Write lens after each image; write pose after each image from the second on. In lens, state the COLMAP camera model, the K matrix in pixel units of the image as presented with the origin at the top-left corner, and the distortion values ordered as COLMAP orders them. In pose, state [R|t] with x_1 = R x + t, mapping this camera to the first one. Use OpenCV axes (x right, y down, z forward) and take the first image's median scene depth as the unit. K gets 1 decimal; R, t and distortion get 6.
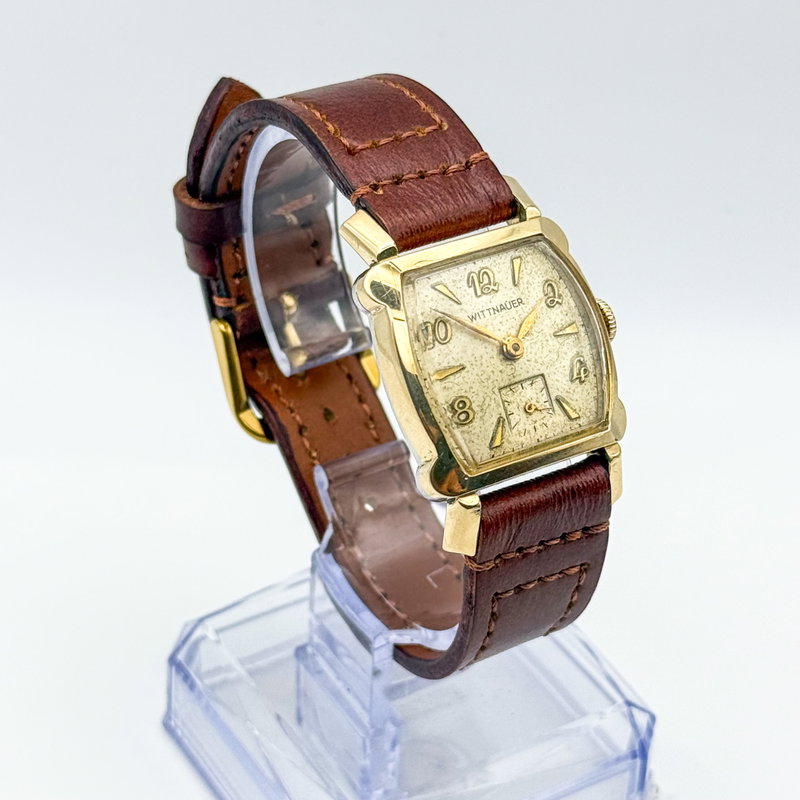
lens RADIAL K [[2732.8, 0, 414.5], [0, 2732.8, 401.0], [0, 0, 1]] dist [1.740741, 0.406051]
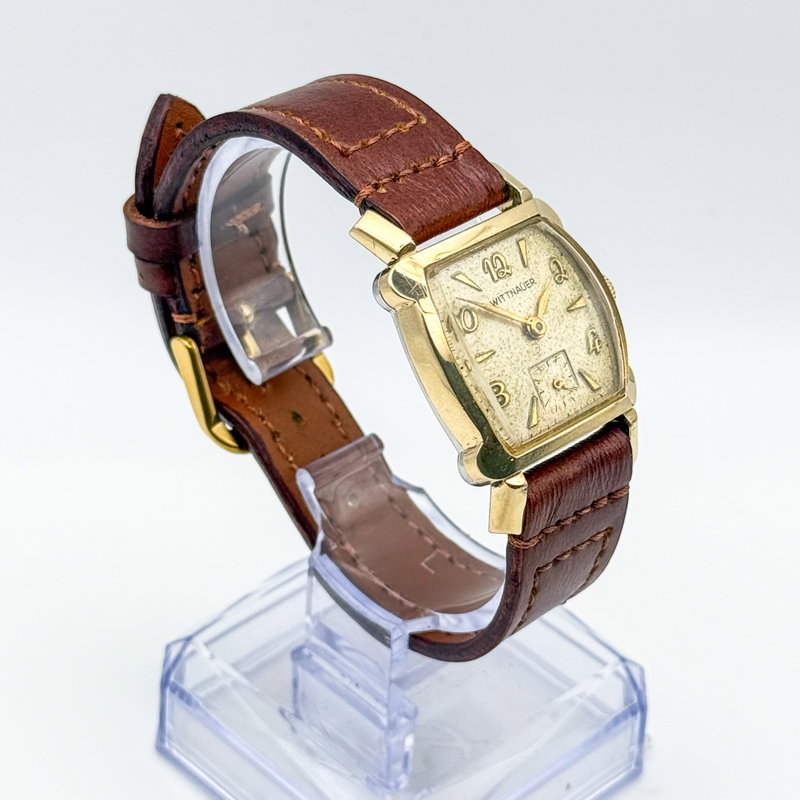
lens RADIAL K [[2732.8, 0, 414.5], [0, 2732.8, 401.0], [0, 0, 1]] dist [1.740741, 0.406051]
pose [[0.976931, -0.122372, 0.175015, -0.184609], [0.121269, 0.992474, 0.017019, -0.014624], [-0.175781, 0.004597, 0.984419, 0.000615]]
